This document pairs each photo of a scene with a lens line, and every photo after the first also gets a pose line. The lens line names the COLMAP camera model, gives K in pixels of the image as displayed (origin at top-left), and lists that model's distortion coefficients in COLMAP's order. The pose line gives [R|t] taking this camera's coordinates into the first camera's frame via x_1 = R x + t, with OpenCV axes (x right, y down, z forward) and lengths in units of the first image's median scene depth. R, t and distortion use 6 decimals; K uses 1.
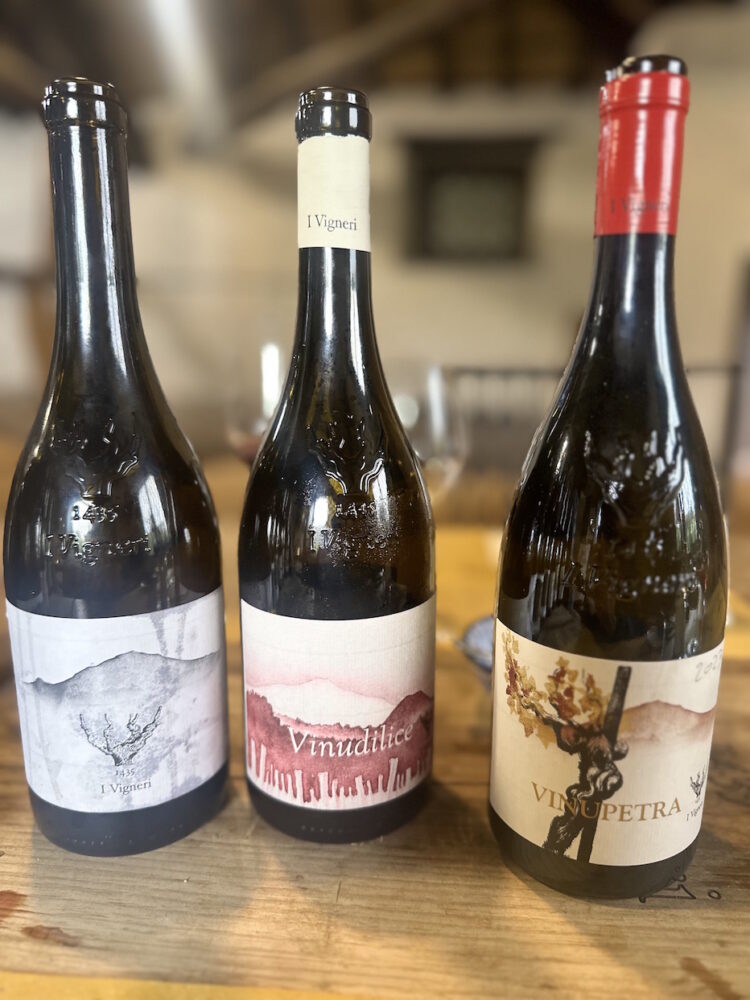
lens RADIAL K [[710.8, 0, 369.9], [0, 710.8, 498.7], [0, 0, 1]] dist [0.007990, -0.001176]
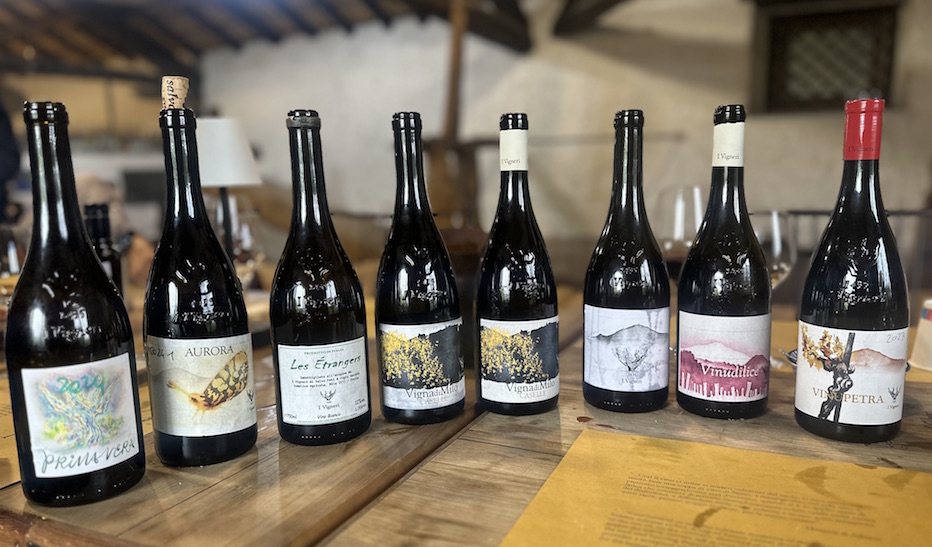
lens RADIAL K [[655.5, 0, 471.6], [0, 655.5, 268.0], [0, 0, 1]] dist [-0.001782, -0.004185]
pose [[0.935040, 0.024758, -0.353676, -0.069136], [-0.051880, 0.996376, -0.067409, 0.200027], [0.350725, 0.081379, 0.932936, -1.388556]]
